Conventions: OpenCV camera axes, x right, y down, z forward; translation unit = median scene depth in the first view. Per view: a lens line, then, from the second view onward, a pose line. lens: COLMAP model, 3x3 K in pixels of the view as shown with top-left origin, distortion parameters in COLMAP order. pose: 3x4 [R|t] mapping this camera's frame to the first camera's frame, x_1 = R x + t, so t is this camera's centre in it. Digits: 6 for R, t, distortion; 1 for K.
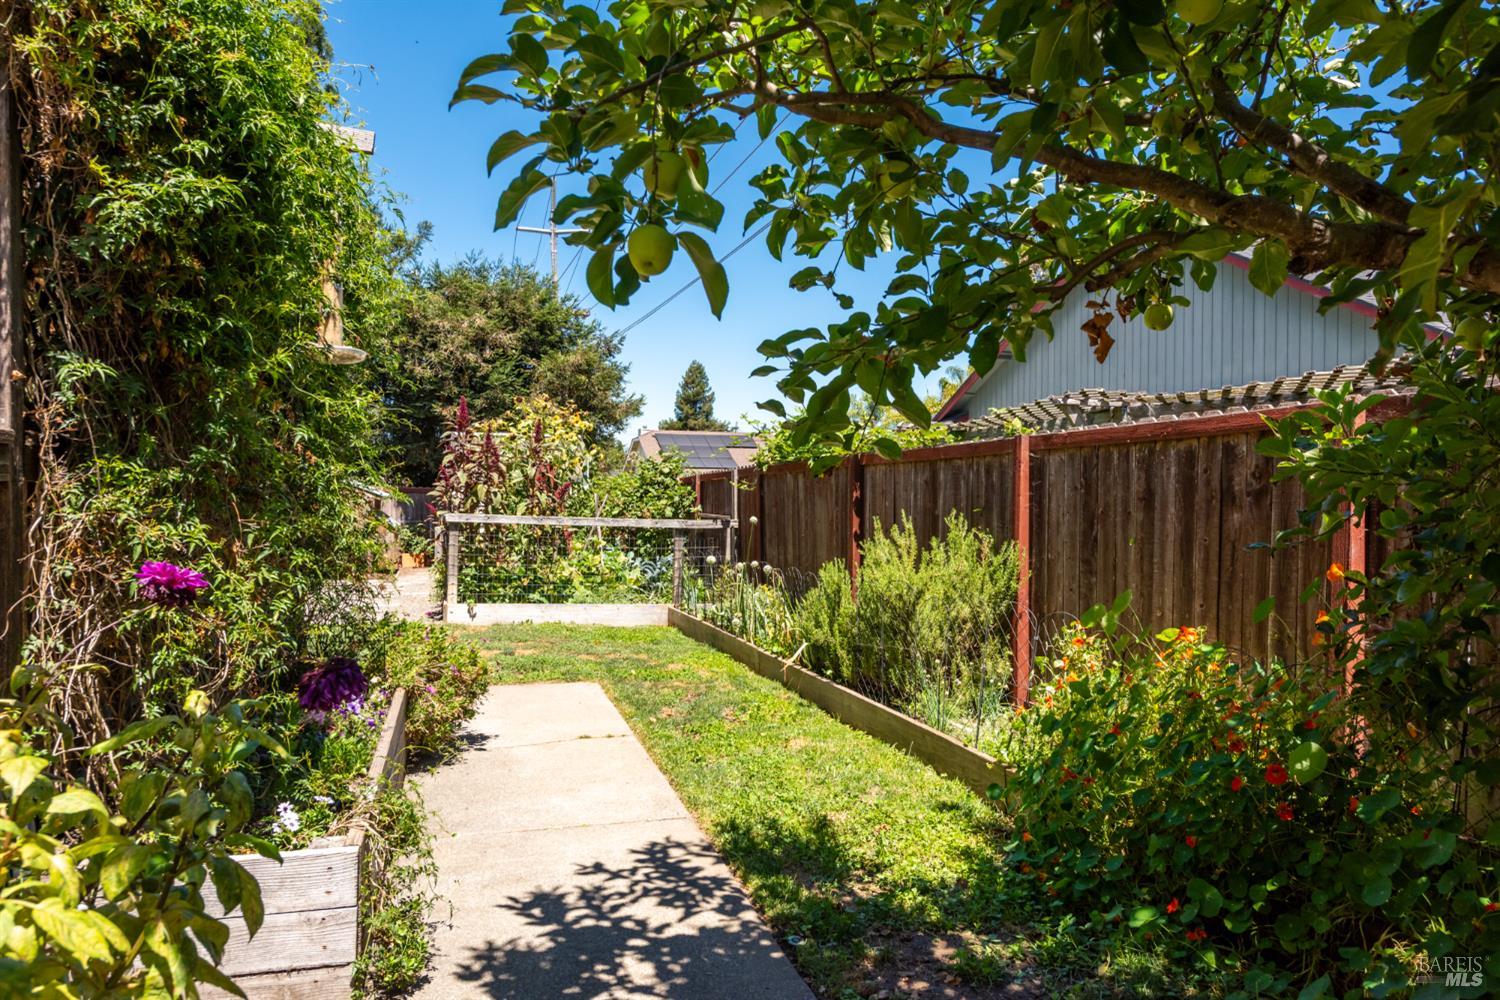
lens RADIAL K [[1023.5, 0, 748.9], [0, 1023.5, 496.0], [0, 0, 1]] dist [0.032525, -0.020627]
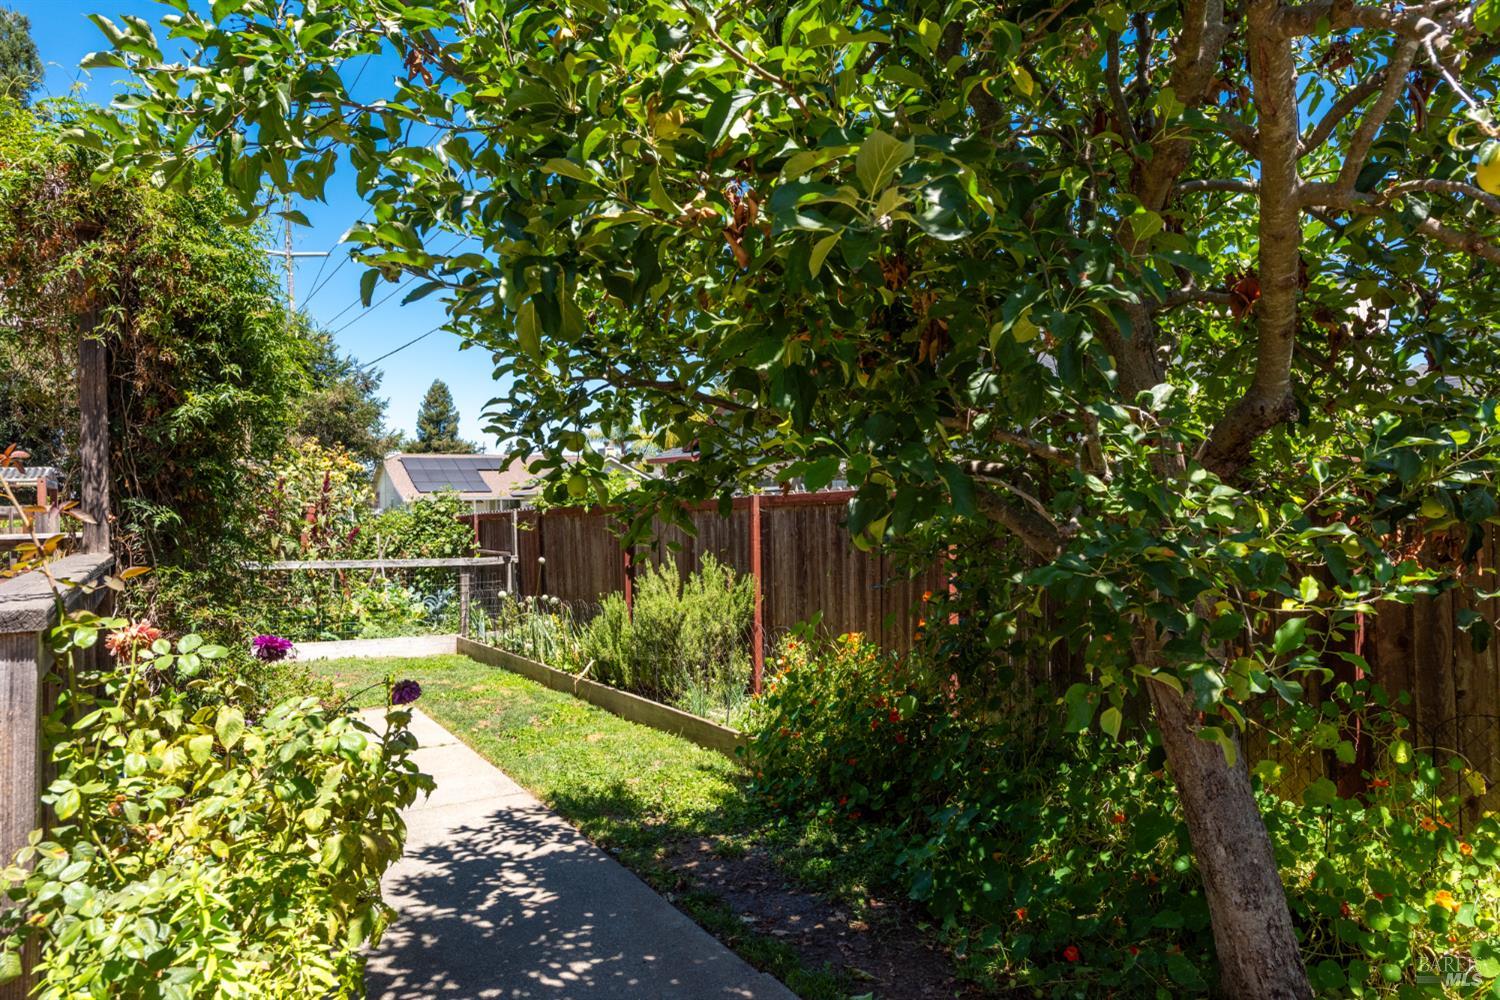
lens RADIAL K [[1023.5, 0, 759.6], [0, 1023.5, 504.1], [0, 0, 1]] dist [0.032525, -0.020627]
pose [[0.968037, -0.025909, 0.249464, -0.060846], [0.027655, 0.999611, -0.003495, -0.040967], [-0.249277, 0.010282, 0.968378, -0.293451]]
